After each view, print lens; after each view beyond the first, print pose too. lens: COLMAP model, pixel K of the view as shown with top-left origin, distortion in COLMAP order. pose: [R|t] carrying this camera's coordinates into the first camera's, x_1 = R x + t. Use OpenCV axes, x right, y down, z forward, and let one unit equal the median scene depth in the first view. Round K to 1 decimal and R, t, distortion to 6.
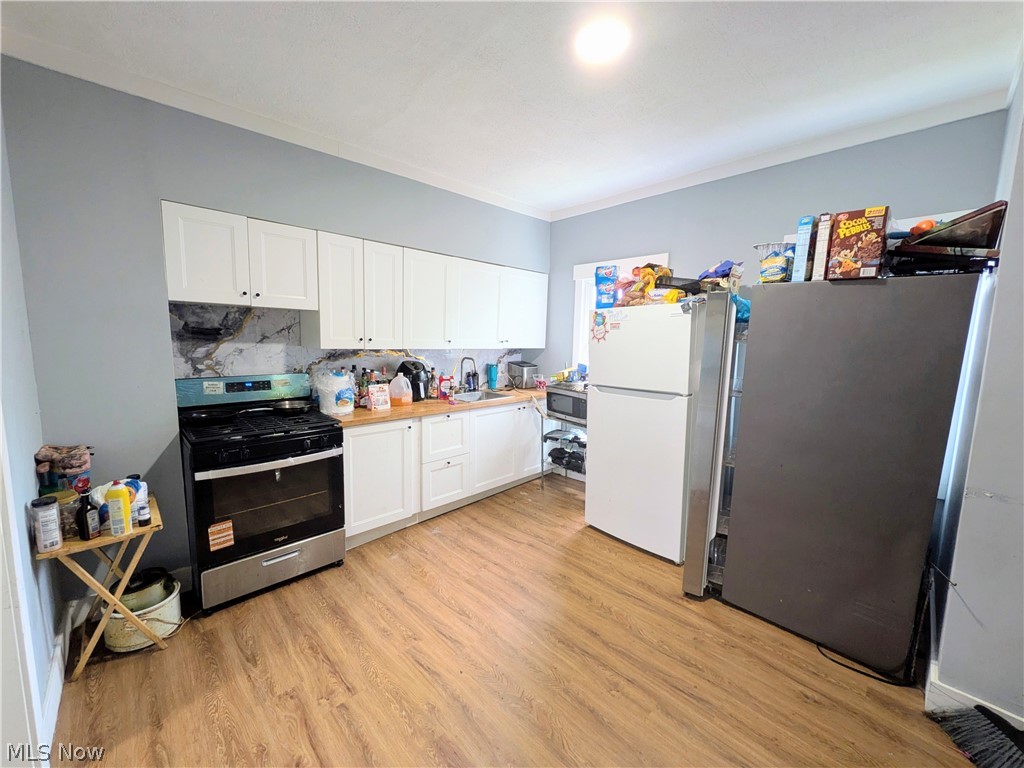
lens RADIAL K [[403.9, 0, 510.0], [0, 403.9, 389.3], [0, 0, 1]] dist [0.001122, -0.000080]
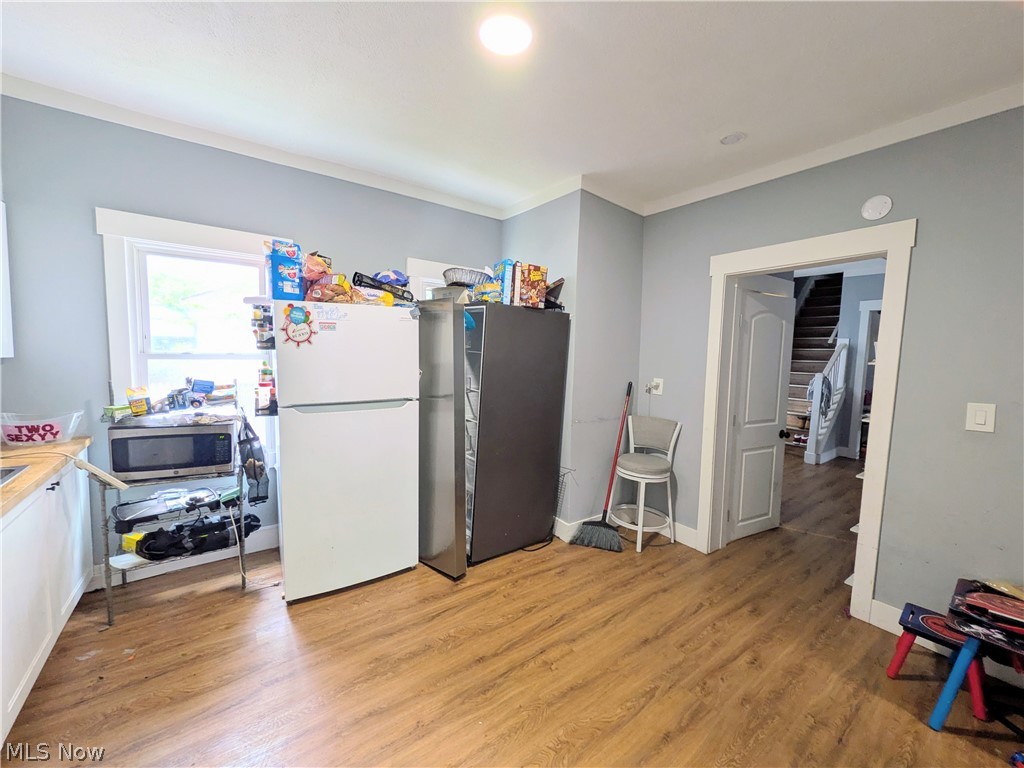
lens RADIAL K [[403.9, 0, 510.0], [0, 403.9, 389.3], [0, 0, 1]] dist [0.001122, -0.000080]
pose [[0.142044, -0.102846, 0.984503, -0.624632], [0.109200, 0.990145, 0.087680, -0.086174], [-0.983819, 0.095053, 0.151875, 0.718745]]
